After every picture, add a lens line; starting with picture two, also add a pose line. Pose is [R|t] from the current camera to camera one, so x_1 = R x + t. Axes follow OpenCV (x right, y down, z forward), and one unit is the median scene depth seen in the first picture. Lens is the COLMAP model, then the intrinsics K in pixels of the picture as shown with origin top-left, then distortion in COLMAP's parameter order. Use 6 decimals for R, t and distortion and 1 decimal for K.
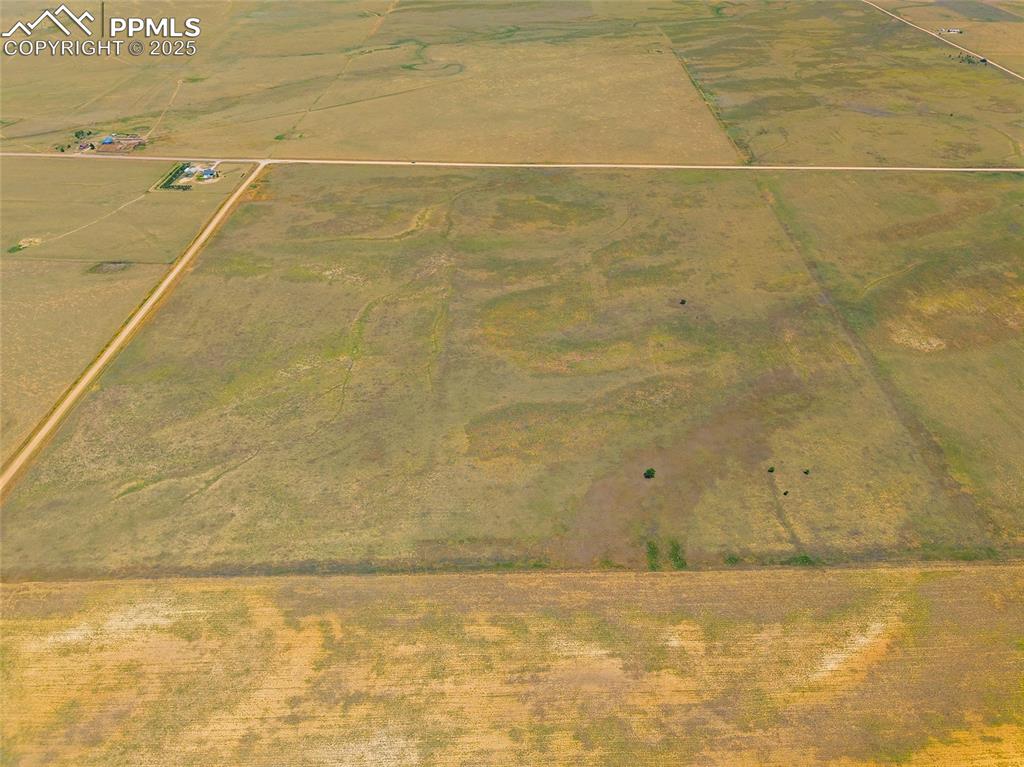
lens RADIAL K [[680.8, 0, 511.1], [0, 680.8, 389.2], [0, 0, 1]] dist [0.020181, -0.018270]
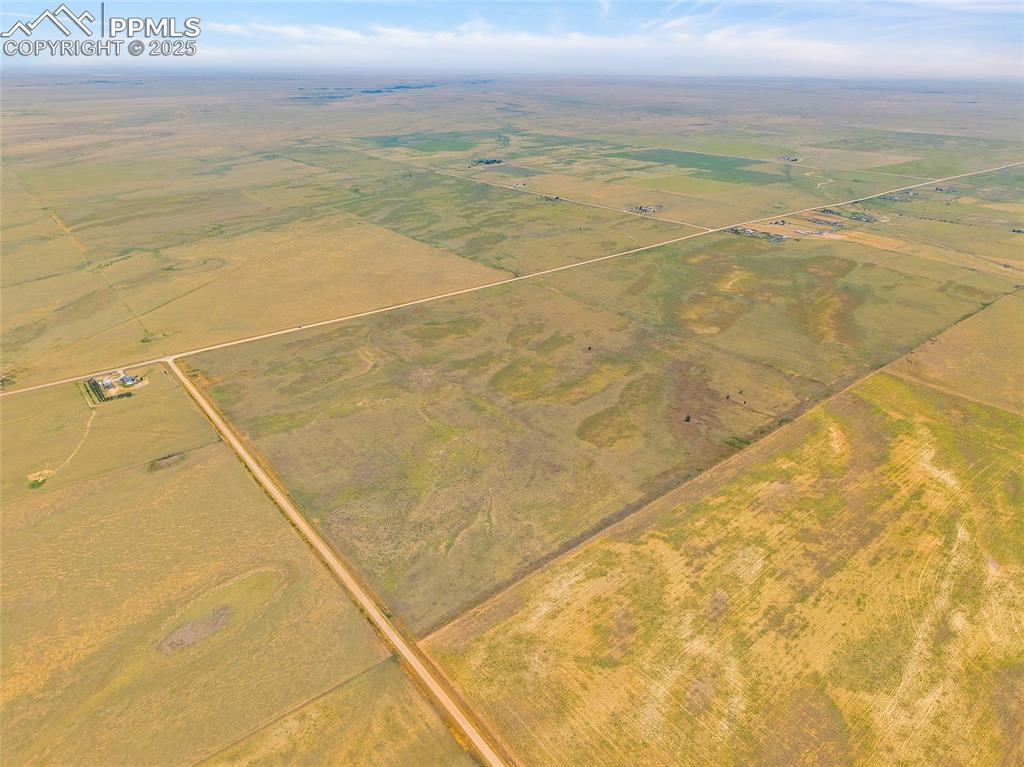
lens RADIAL K [[689.6, 0, 511.8], [0, 689.6, 377.8], [0, 0, 1]] dist [0.028600, -0.033378]
pose [[0.776645, -0.273092, 0.567665, -0.970646], [0.404348, 0.907115, -0.116810, 0.051254], [-0.483038, 0.320254, 0.814931, -0.186791]]
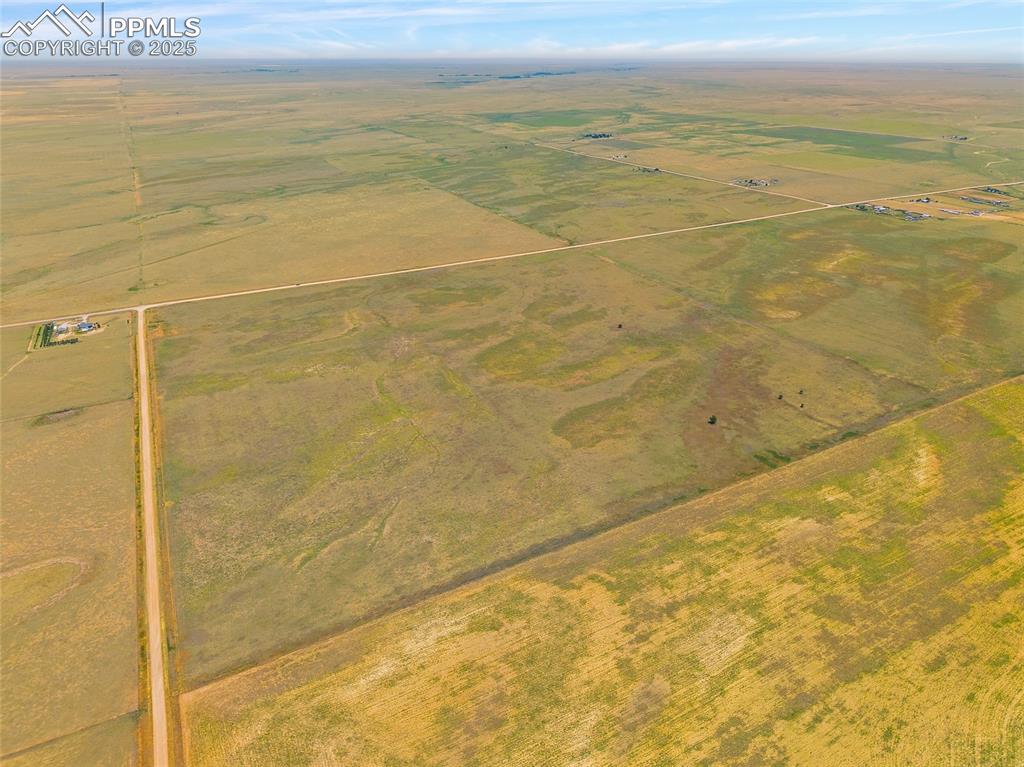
lens RADIAL K [[686.6, 0, 511.7], [0, 686.6, 406.1], [0, 0, 1]] dist [0.022654, -0.022648]
pose [[0.885142, -0.230390, 0.404282, -0.559278], [0.309028, 0.940608, -0.140563, 0.147775], [-0.347886, 0.249353, 0.903769, -0.003890]]
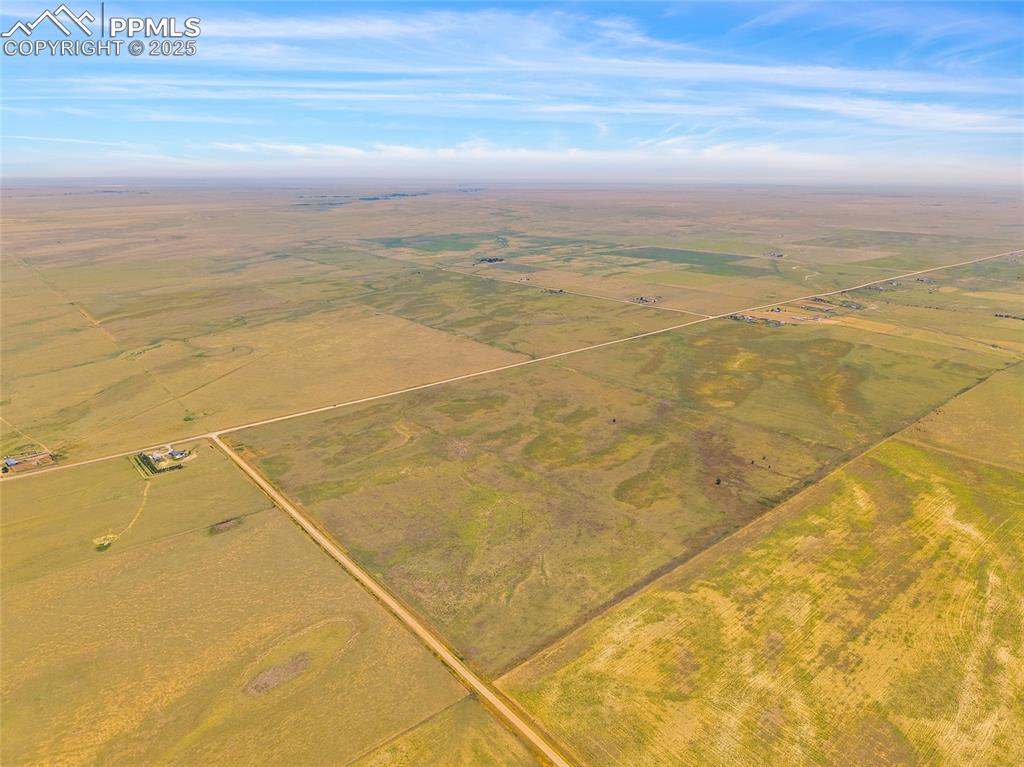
lens RADIAL K [[694.7, 0, 511.7], [0, 694.7, 365.3], [0, 0, 1]] dist [0.025145, -0.025750]
pose [[0.765106, -0.188274, 0.615764, -1.138569], [0.417235, 0.873335, -0.251399, 0.083677], [-0.490436, 0.449265, 0.746748, -0.194796]]
